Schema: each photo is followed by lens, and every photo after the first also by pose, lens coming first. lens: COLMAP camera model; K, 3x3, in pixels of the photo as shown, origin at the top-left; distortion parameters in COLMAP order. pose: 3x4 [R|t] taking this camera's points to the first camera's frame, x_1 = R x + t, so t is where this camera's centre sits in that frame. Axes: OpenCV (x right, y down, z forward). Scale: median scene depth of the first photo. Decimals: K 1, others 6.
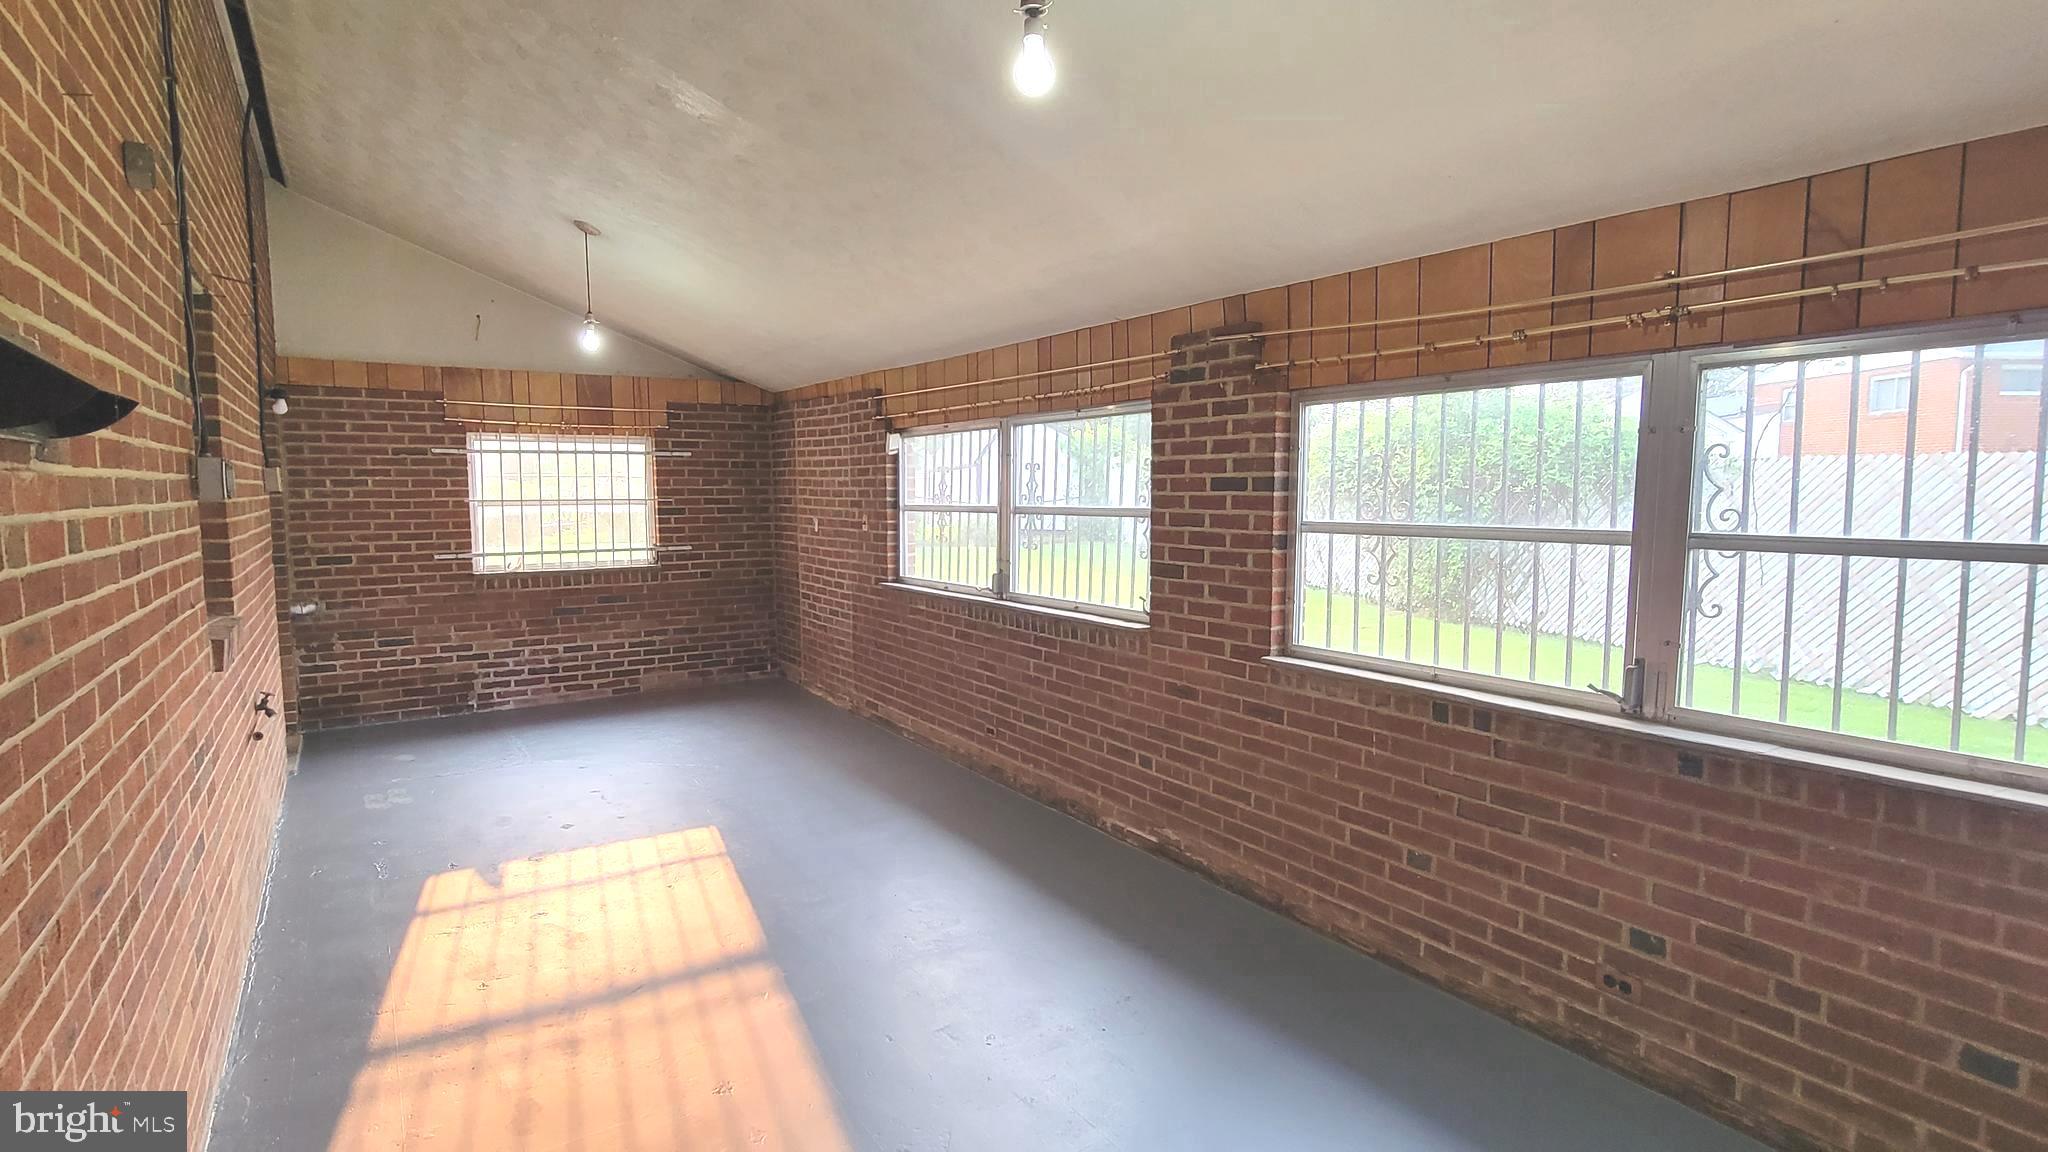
lens RADIAL K [[966.8, 0, 1024.0], [0, 966.8, 576.0], [0, 0, 1]] dist [0.001647, -0.000193]
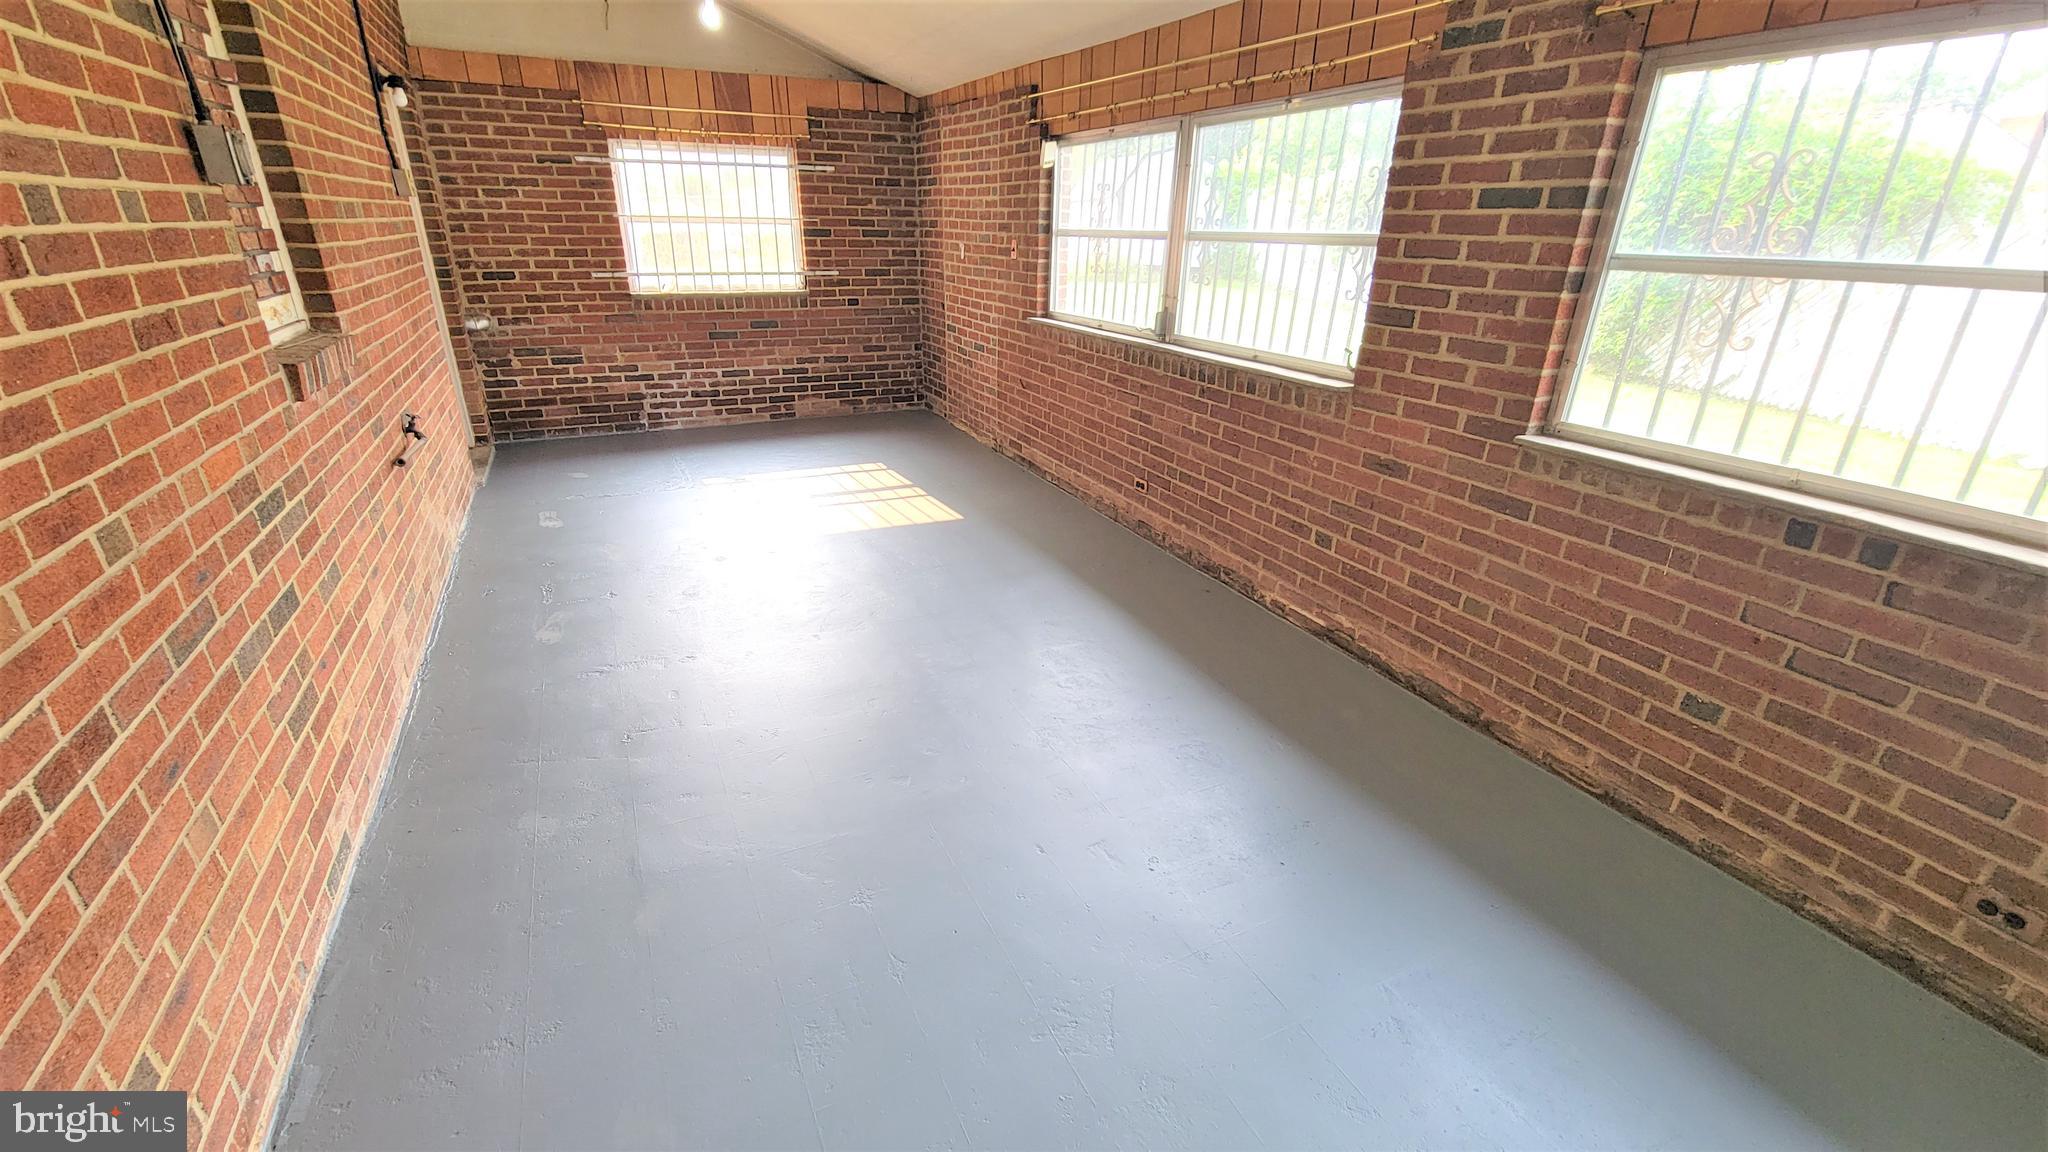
lens RADIAL K [[837.4, 0, 1024.0], [0, 837.4, 576.0], [0, 0, 1]] dist [0.002389, -0.000194]
pose [[0.989855, 0.072567, -0.122153, -0.048859], [-0.032190, 0.951918, 0.304658, -0.002465], [0.138388, -0.297635, 0.944596, 0.212734]]
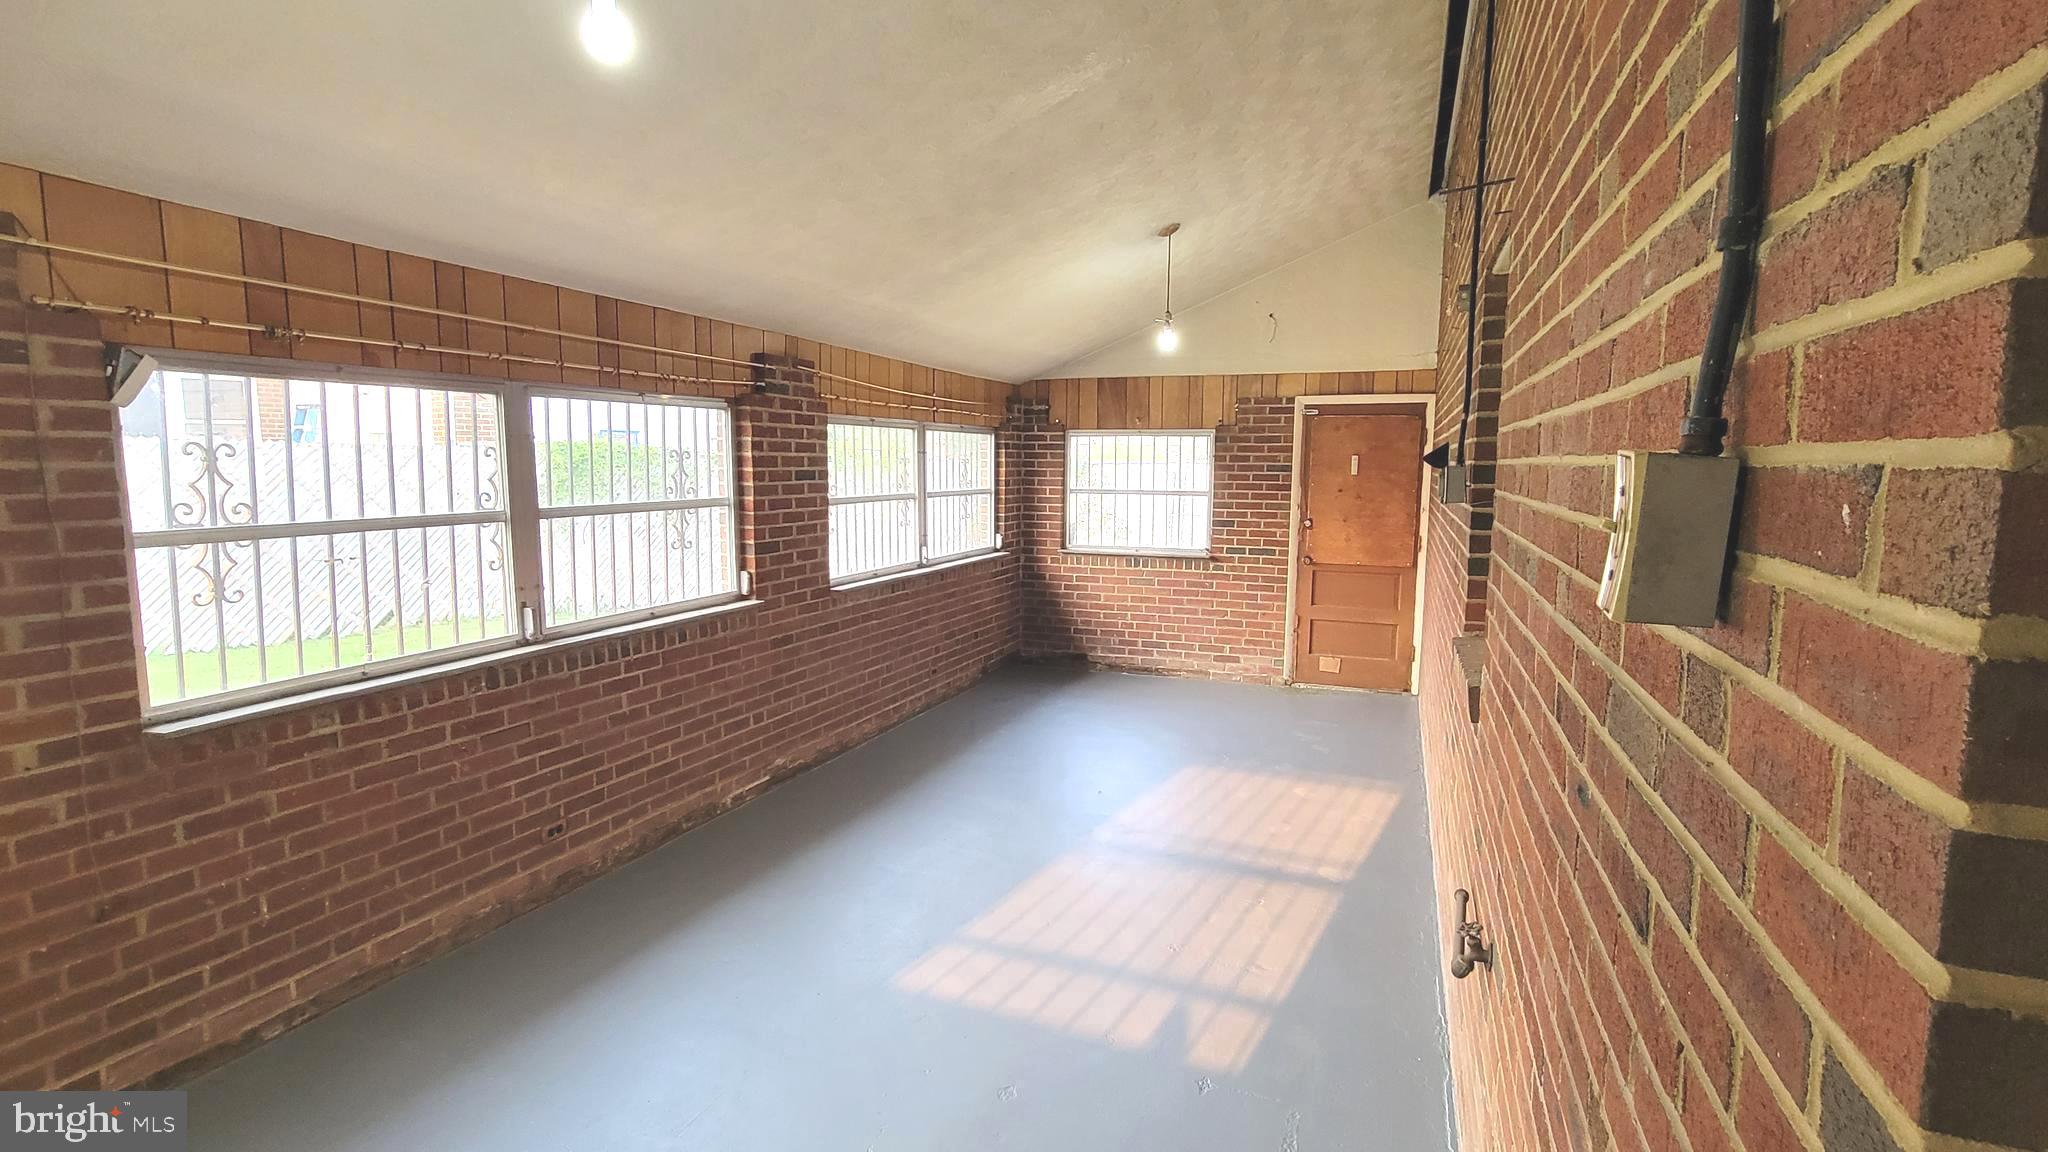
lens RADIAL K [[966.8, 0, 1024.0], [0, 966.8, 576.0], [0, 0, 1]] dist [0.001647, -0.000193]
pose [[-0.561503, -0.095797, 0.821911, -0.936148], [0.073945, 0.983493, 0.165146, -0.133649], [-0.824164, 0.153506, -0.545151, 1.280395]]
